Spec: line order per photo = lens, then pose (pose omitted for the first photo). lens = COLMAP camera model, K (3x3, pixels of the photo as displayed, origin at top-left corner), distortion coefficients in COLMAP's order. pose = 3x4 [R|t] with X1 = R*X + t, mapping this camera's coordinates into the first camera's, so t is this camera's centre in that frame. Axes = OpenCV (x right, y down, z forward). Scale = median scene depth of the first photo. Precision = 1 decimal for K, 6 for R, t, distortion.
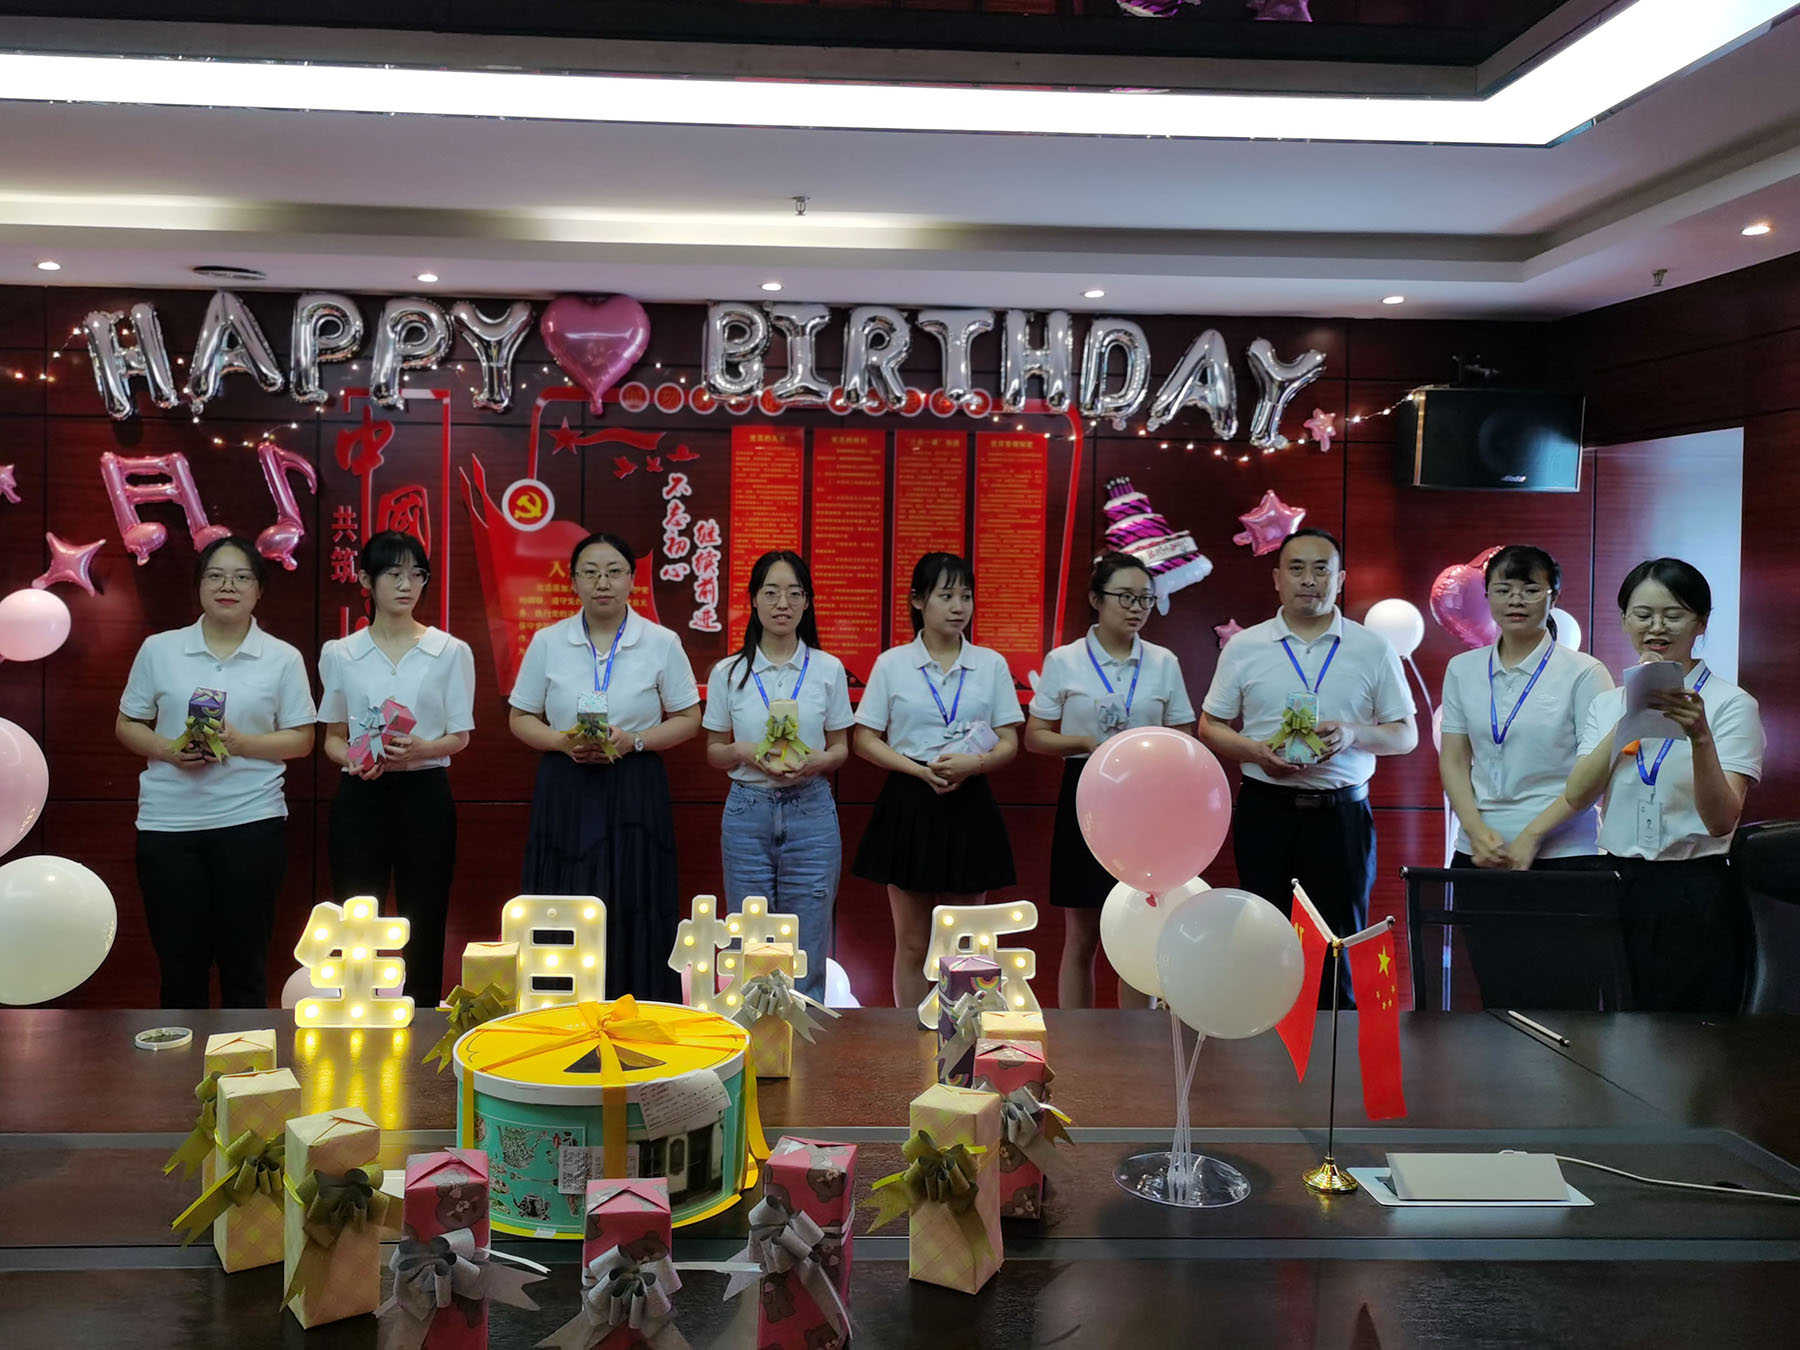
lens RADIAL K [[1497.5, 0, 829.1], [0, 1497.5, 610.0], [0, 0, 1]] dist [0.044288, -0.050403]
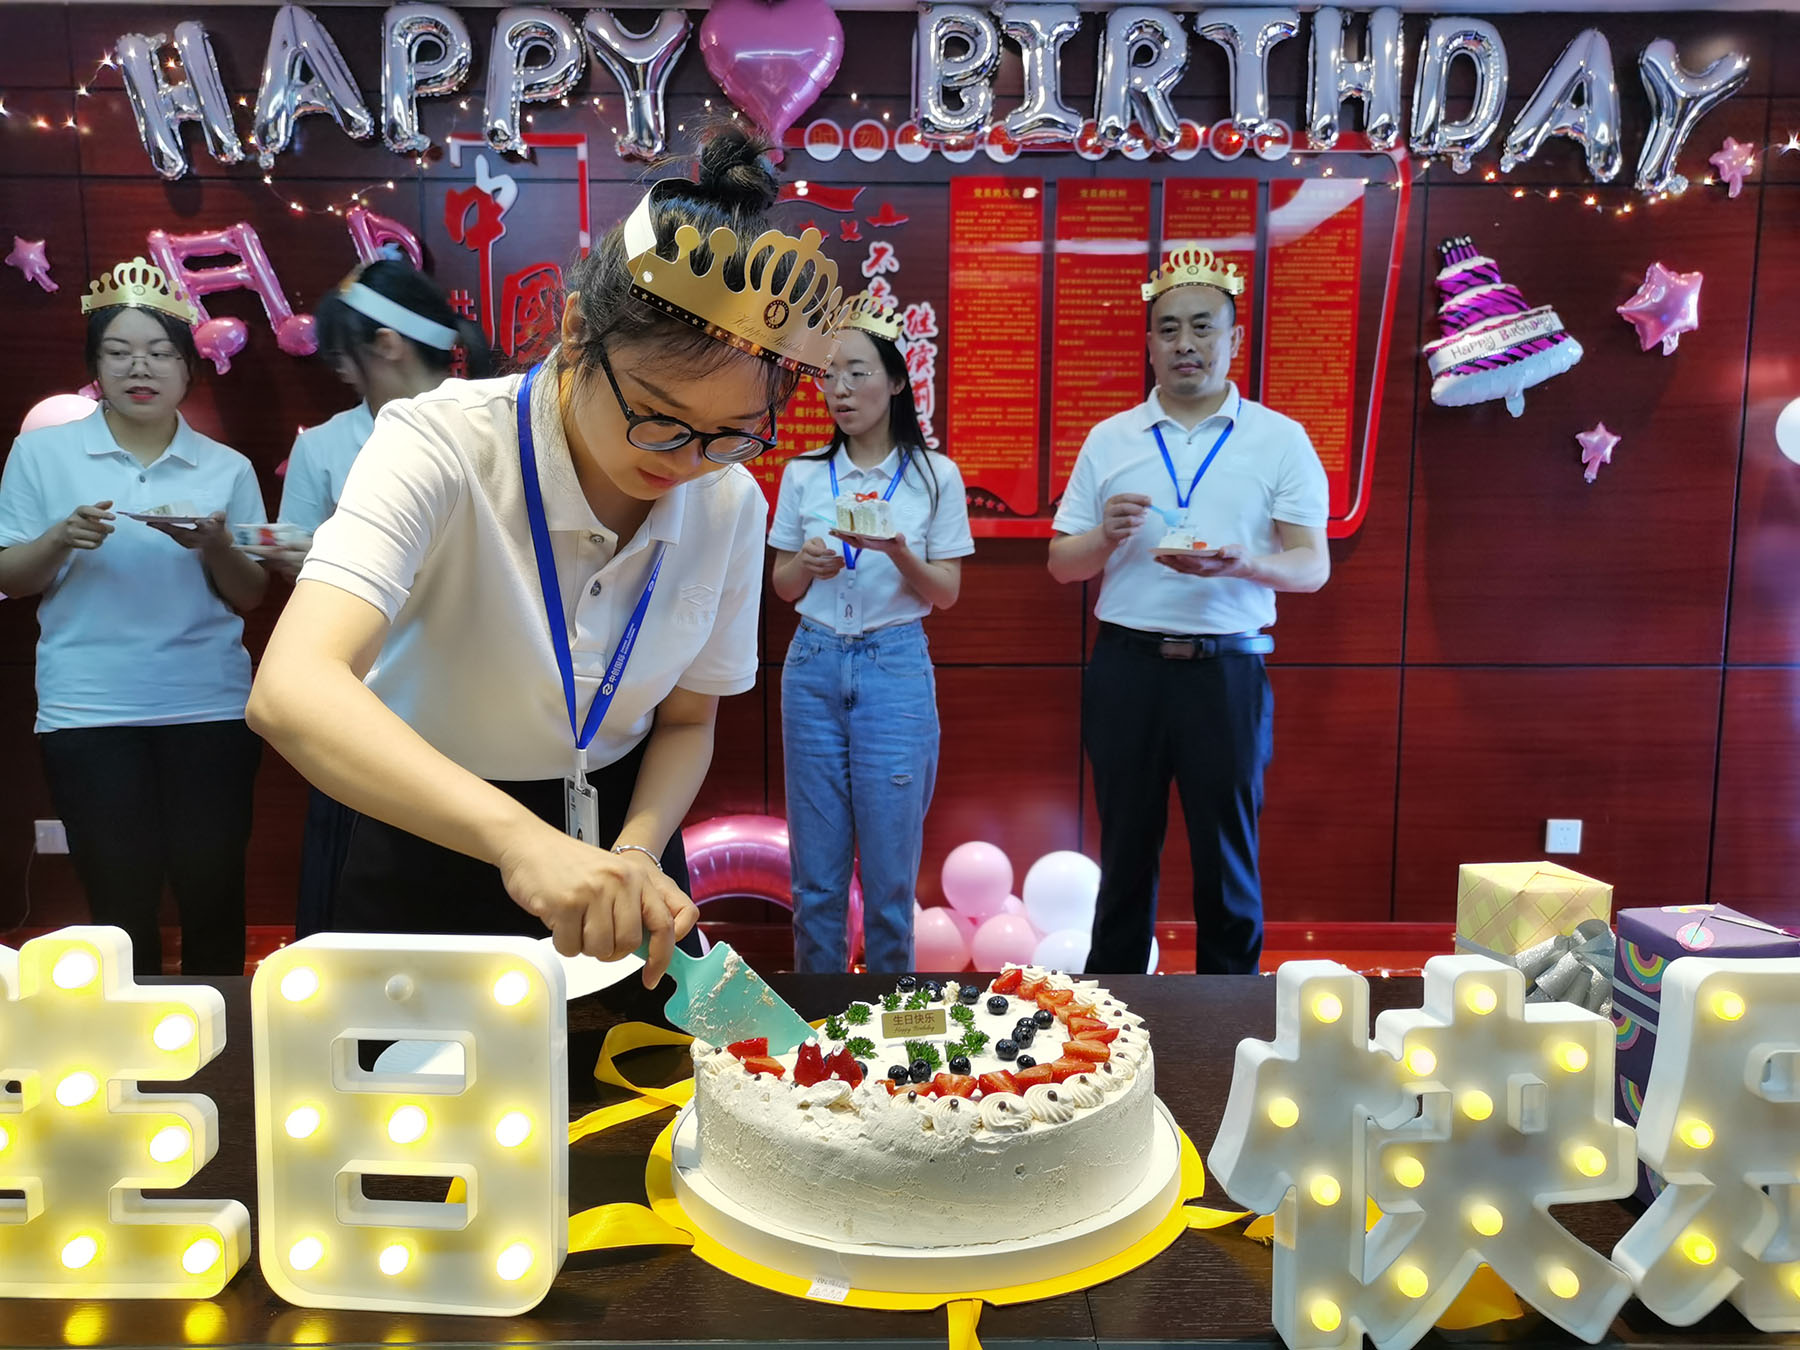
lens RADIAL K [[1374.9, 0, 913.2], [0, 1374.9, 668.6], [0, 0, 1]] dist [0.052859, -0.065760]
pose [[0.998951, -0.006336, -0.045357, -0.053758], [0.011215, 0.994074, 0.108122, 0.051216], [0.044403, -0.108518, 0.993102, 0.269173]]
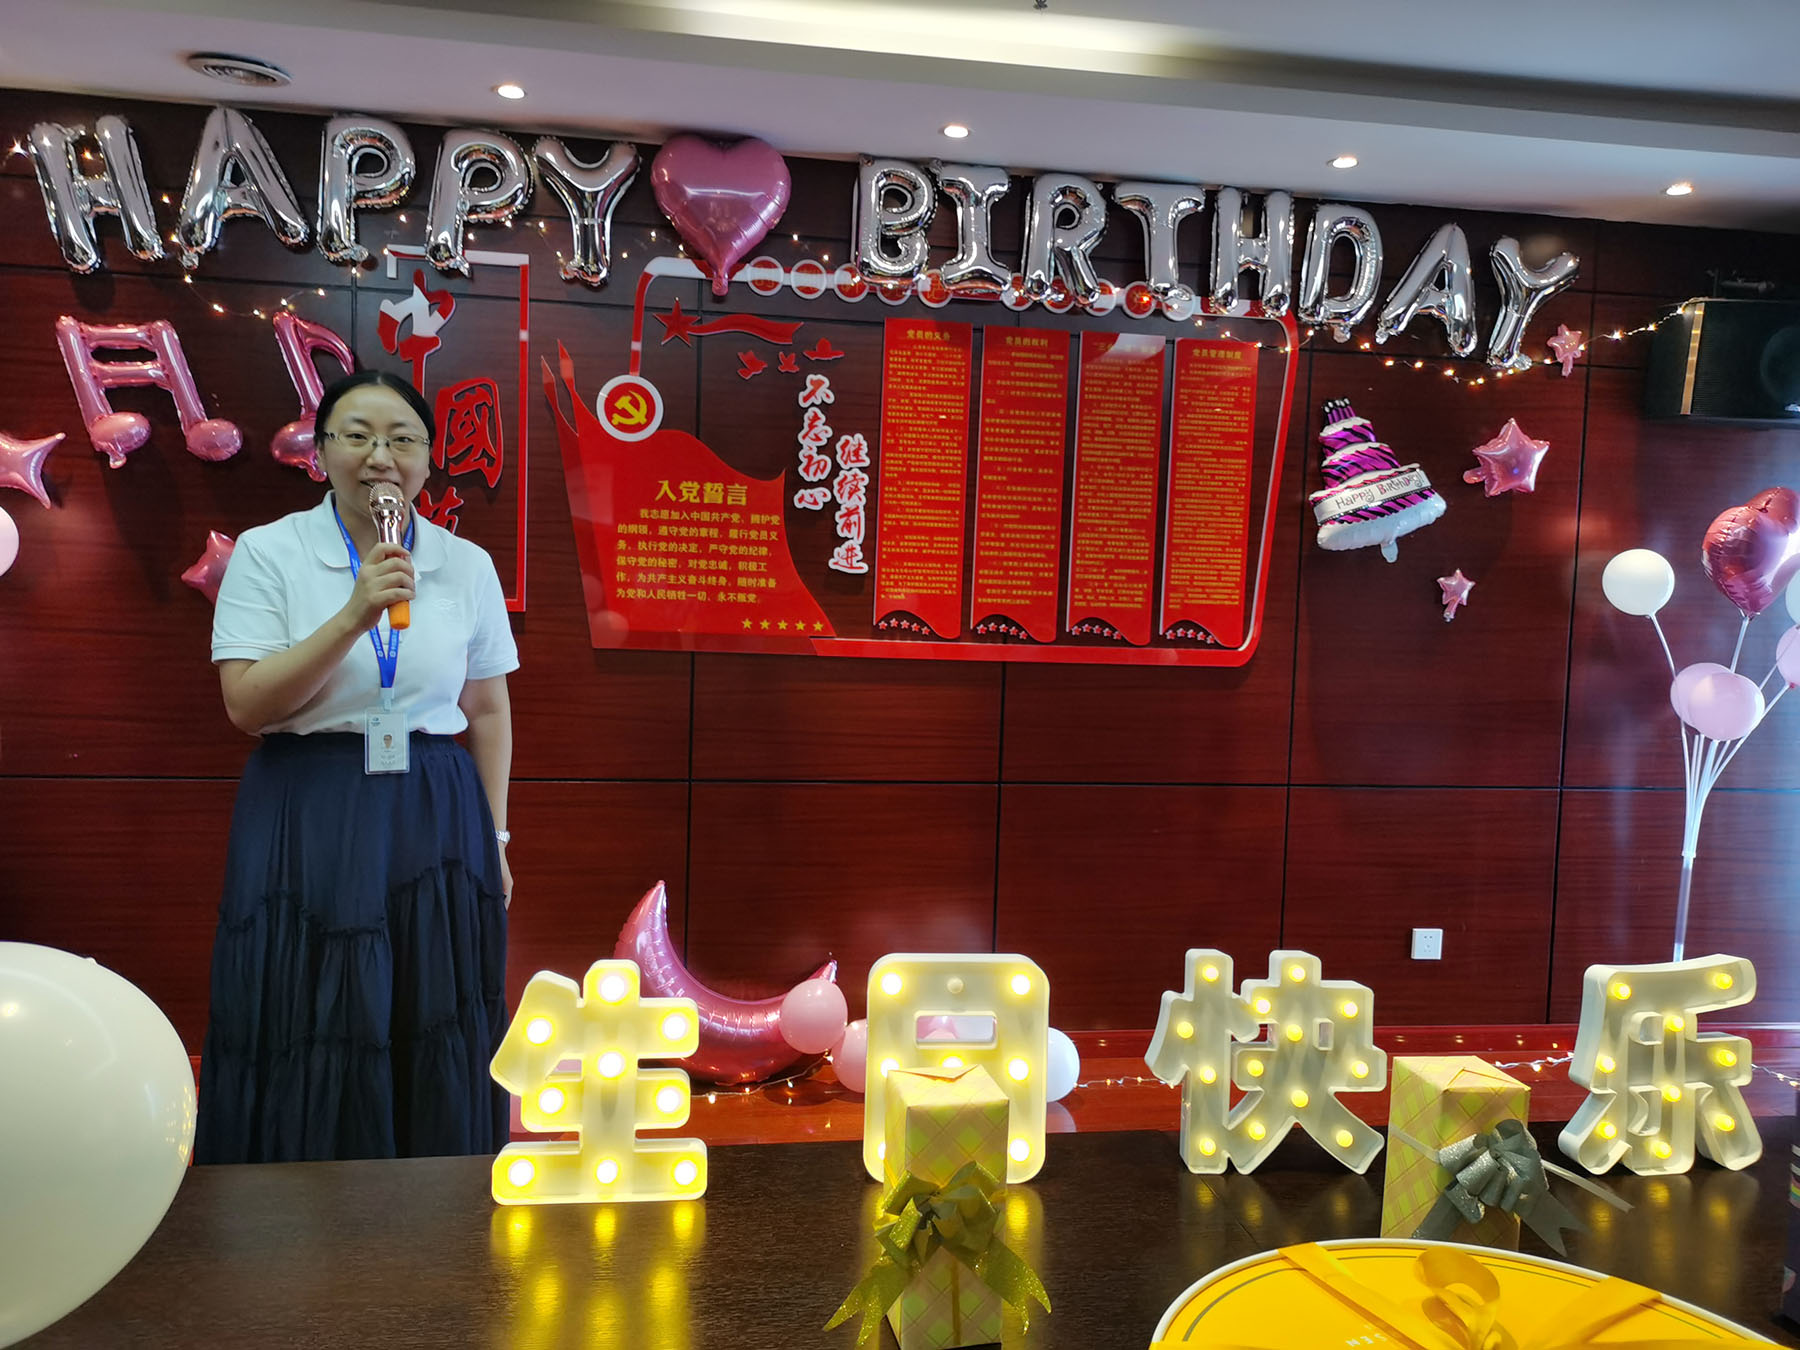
lens RADIAL K [[1374.9, 0, 913.2], [0, 1374.9, 668.6], [0, 0, 1]] dist [0.052859, -0.065760]
pose [[0.993650, 0.010365, 0.112037, -0.132112], [-0.015896, 0.998692, 0.048590, 0.029732], [-0.111387, -0.050063, 0.992515, 0.252682]]
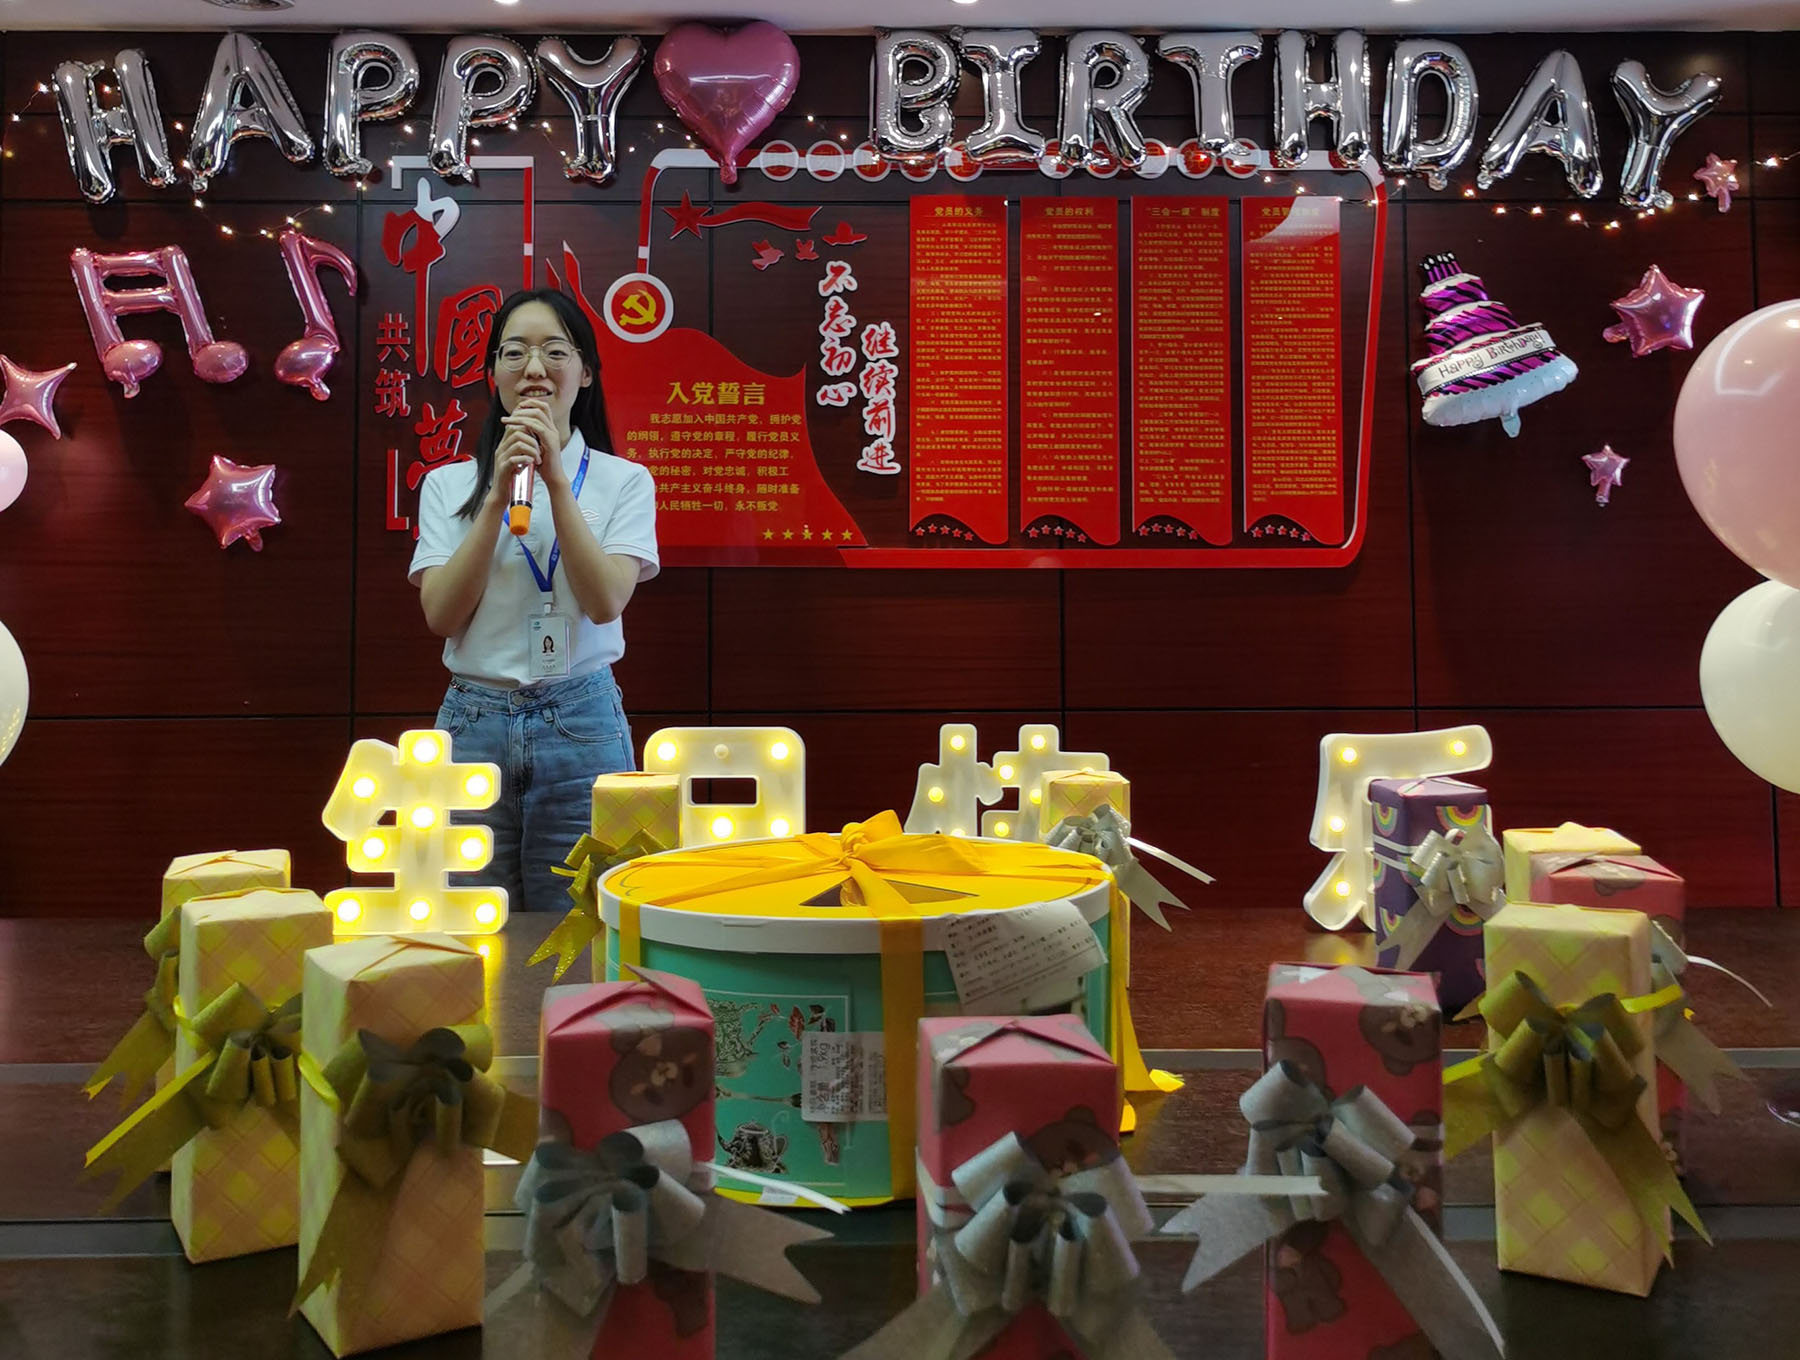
lens RADIAL K [[1822.4, 0, 903.6], [0, 1822.4, 434.7], [0, 0, 1]] dist [0.043941, -0.035450]
pose [[0.999164, -0.021037, -0.035040, -0.039392], [0.018207, 0.996691, -0.079213, 0.066507], [0.036591, 0.078509, 0.996242, 0.111827]]
